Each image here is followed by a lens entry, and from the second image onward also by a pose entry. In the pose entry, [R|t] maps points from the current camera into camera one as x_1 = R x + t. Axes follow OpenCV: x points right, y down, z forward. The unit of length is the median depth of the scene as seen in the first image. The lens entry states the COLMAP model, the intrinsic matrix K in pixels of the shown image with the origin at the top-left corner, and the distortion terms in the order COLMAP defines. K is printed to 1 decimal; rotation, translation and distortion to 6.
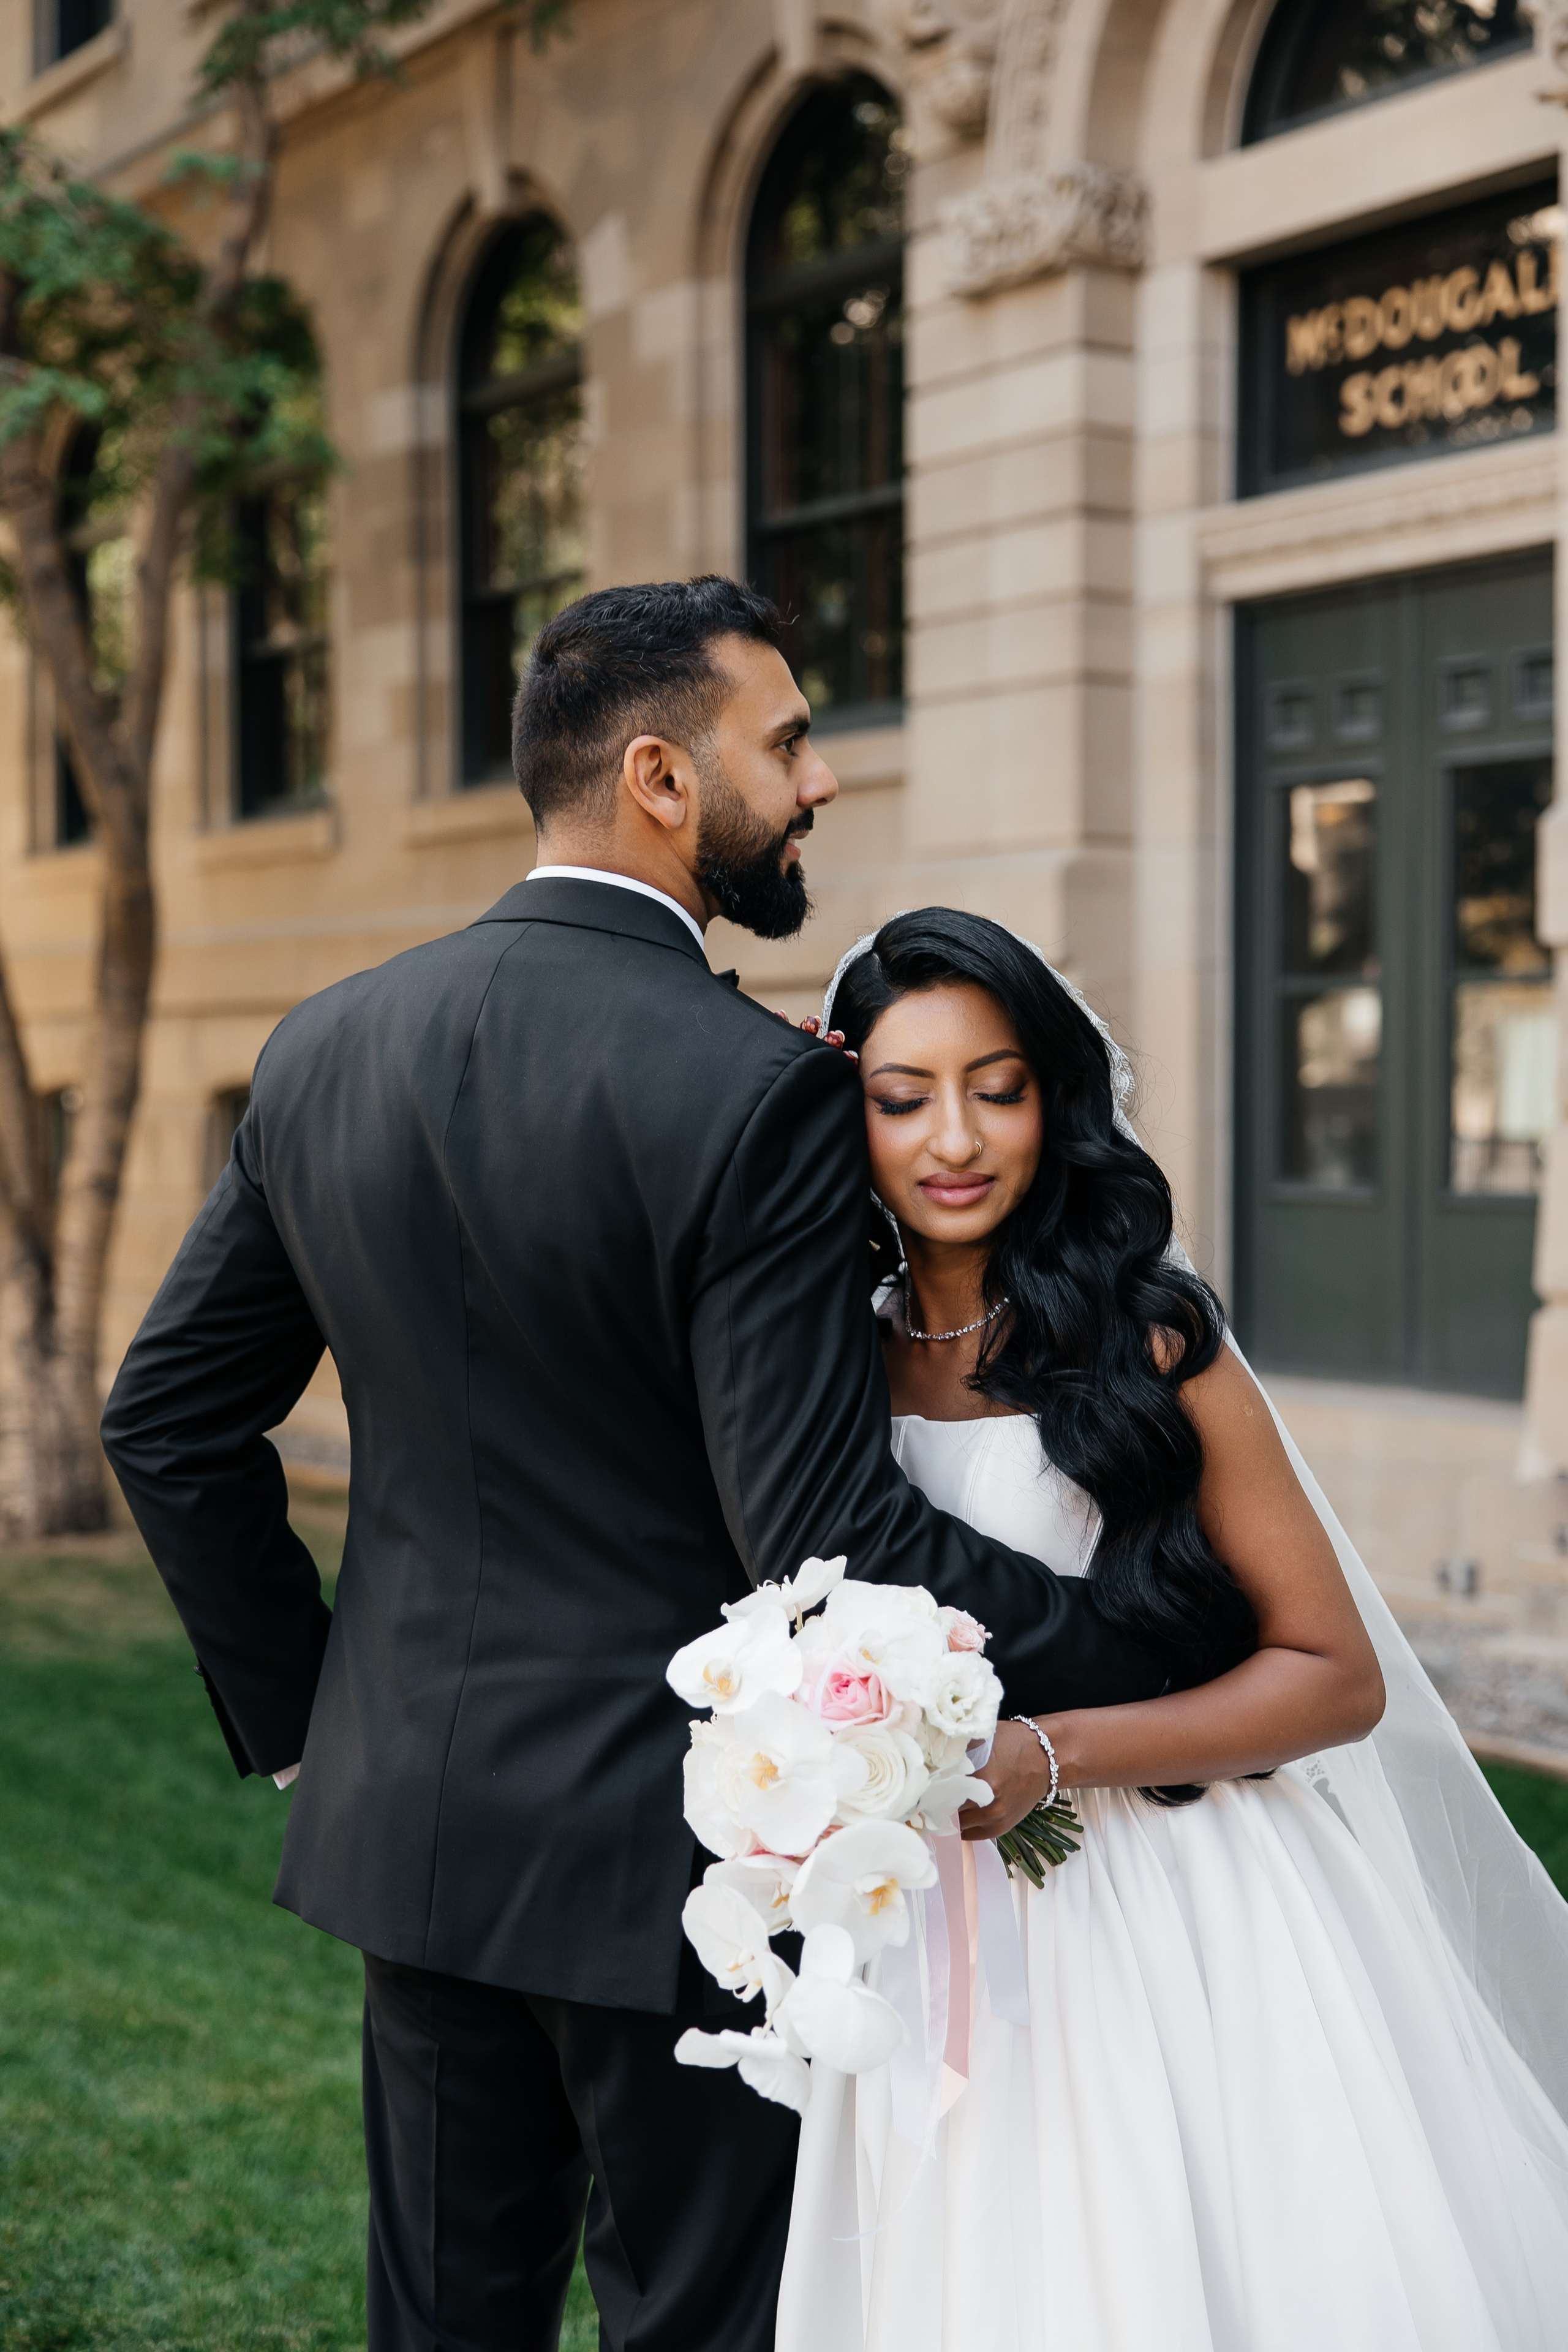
lens RADIAL K [[3304.6, 0, 761.9], [0, 3304.6, 1183.7], [0, 0, 1]] dist [0.010085, 0.036302]
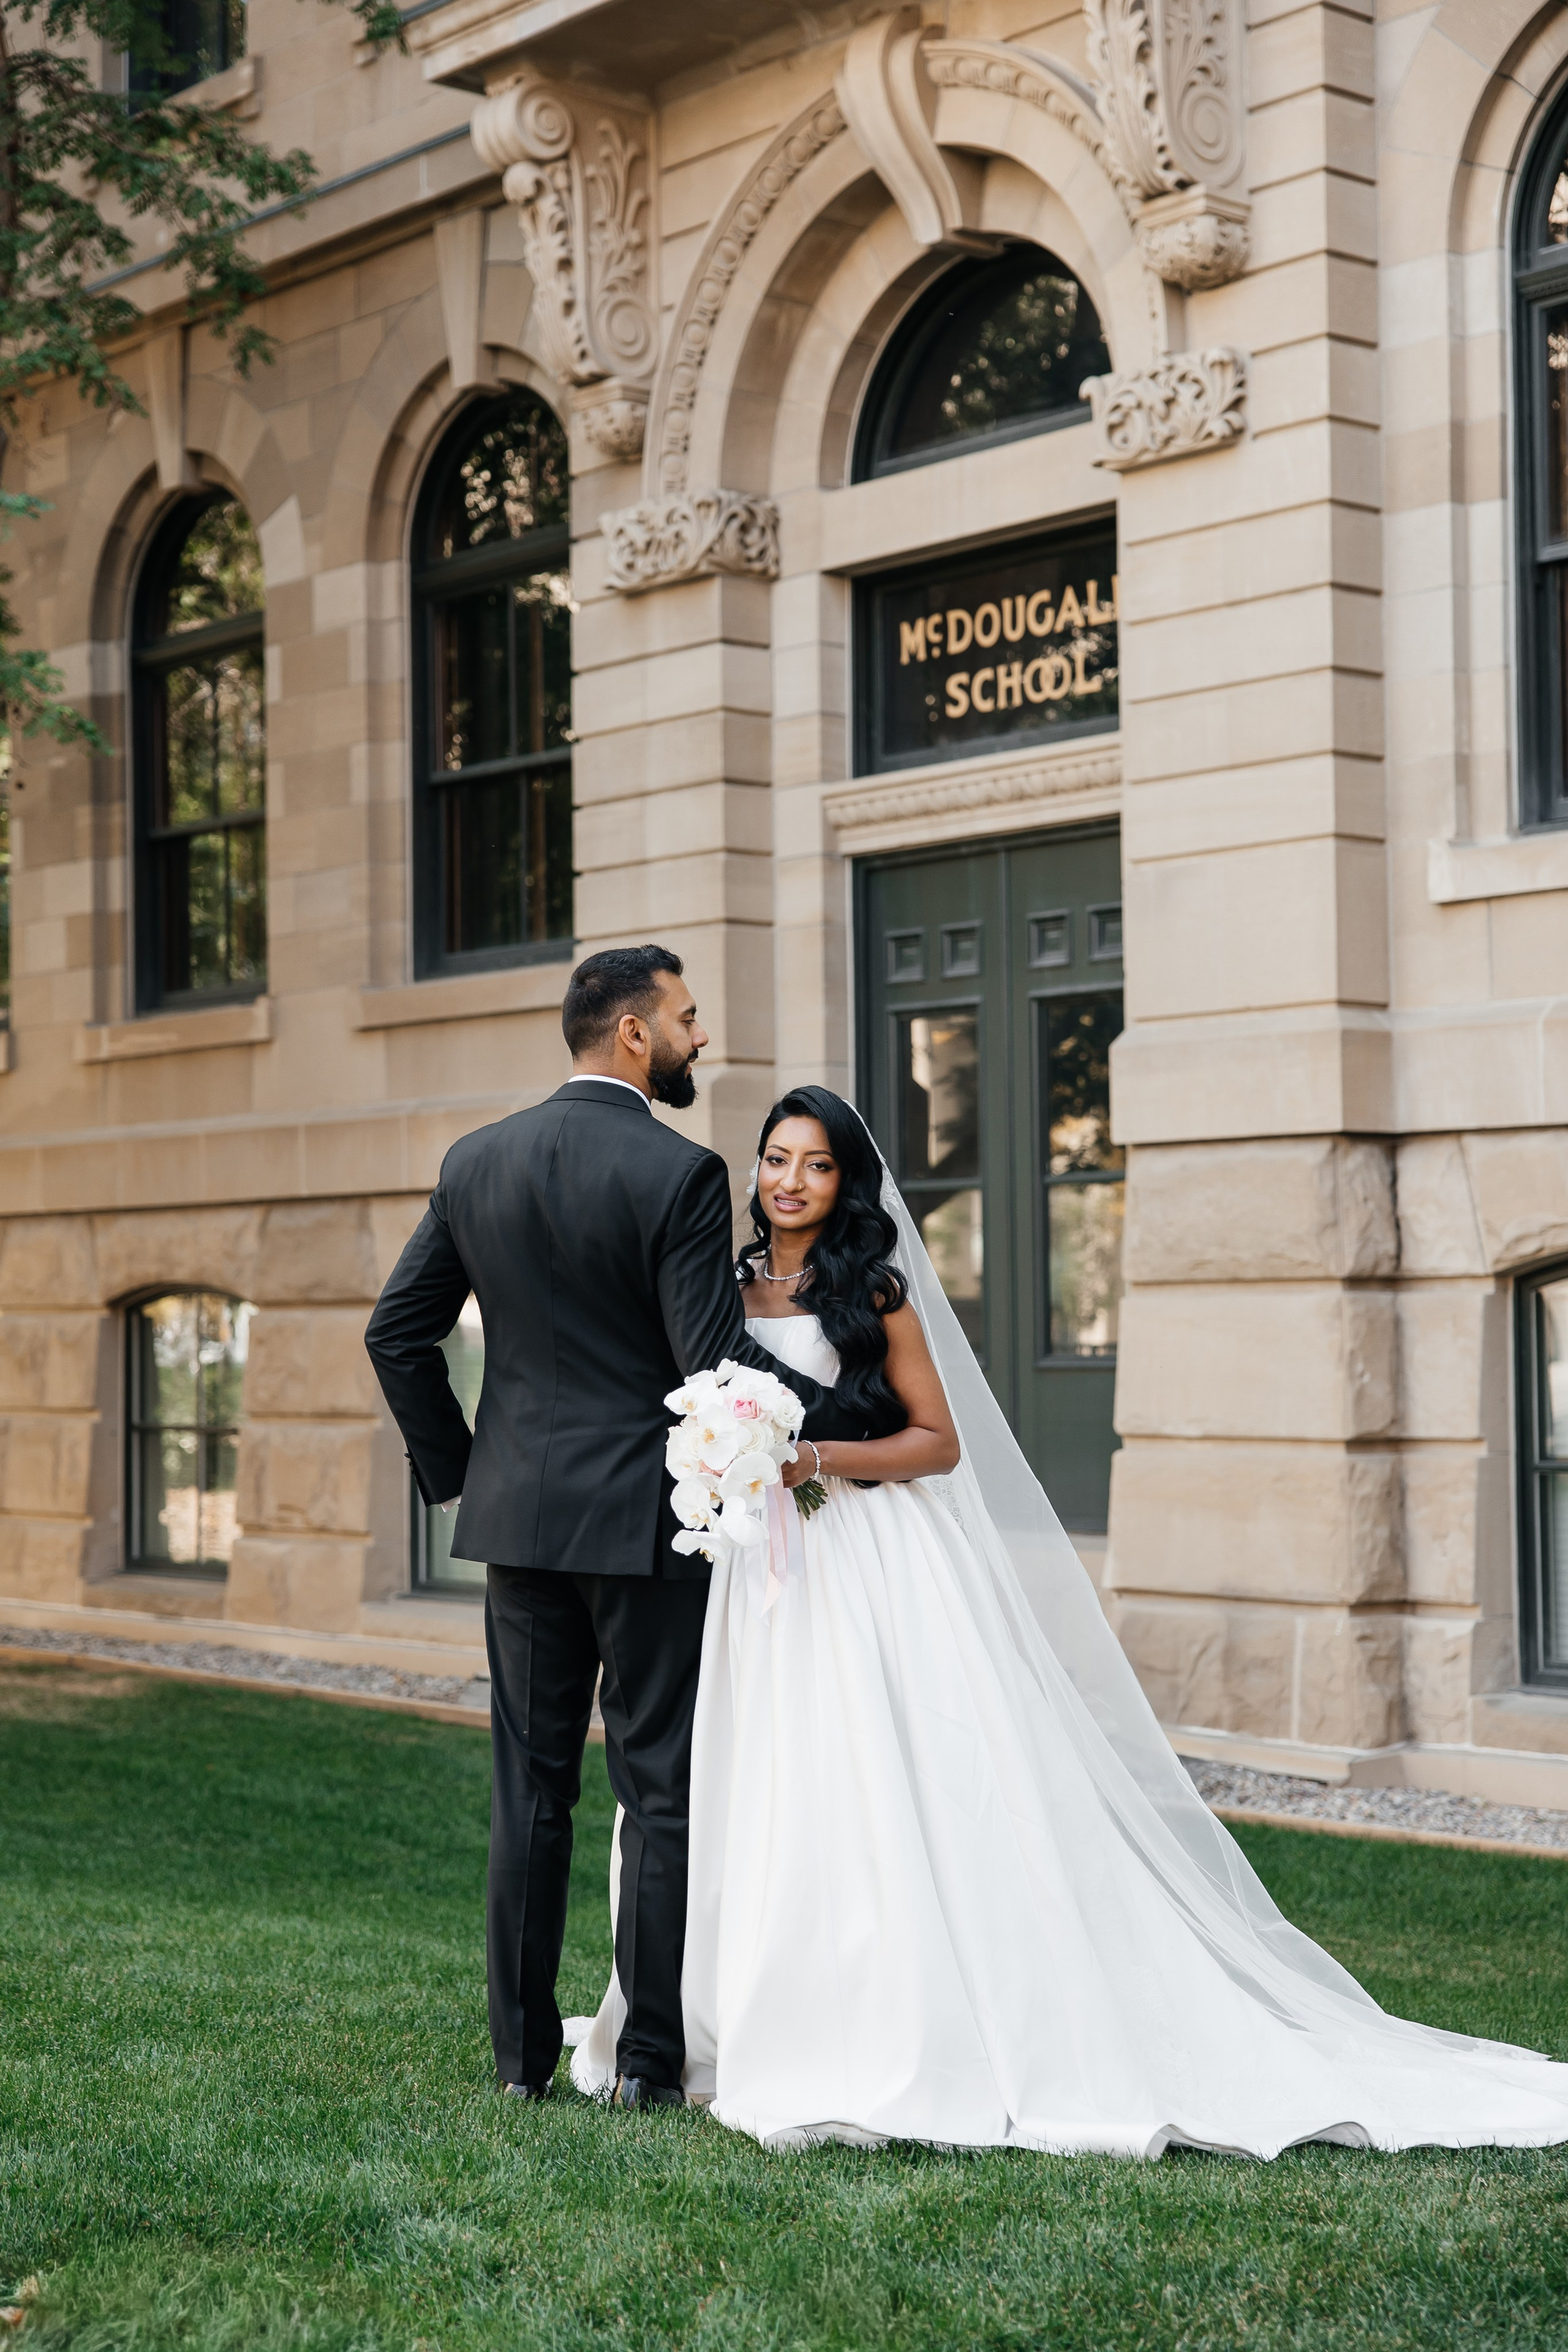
lens RADIAL K [[3849.8, 0, 775.9], [0, 3849.8, 1217.9], [0, 0, 1]] dist [0.015337, 0.080813]
pose [[0.992233, -0.005312, 0.124279, -0.055501], [0.013077, 0.998006, -0.061754, 0.034760], [-0.123704, 0.062900, 0.990324, -0.339121]]
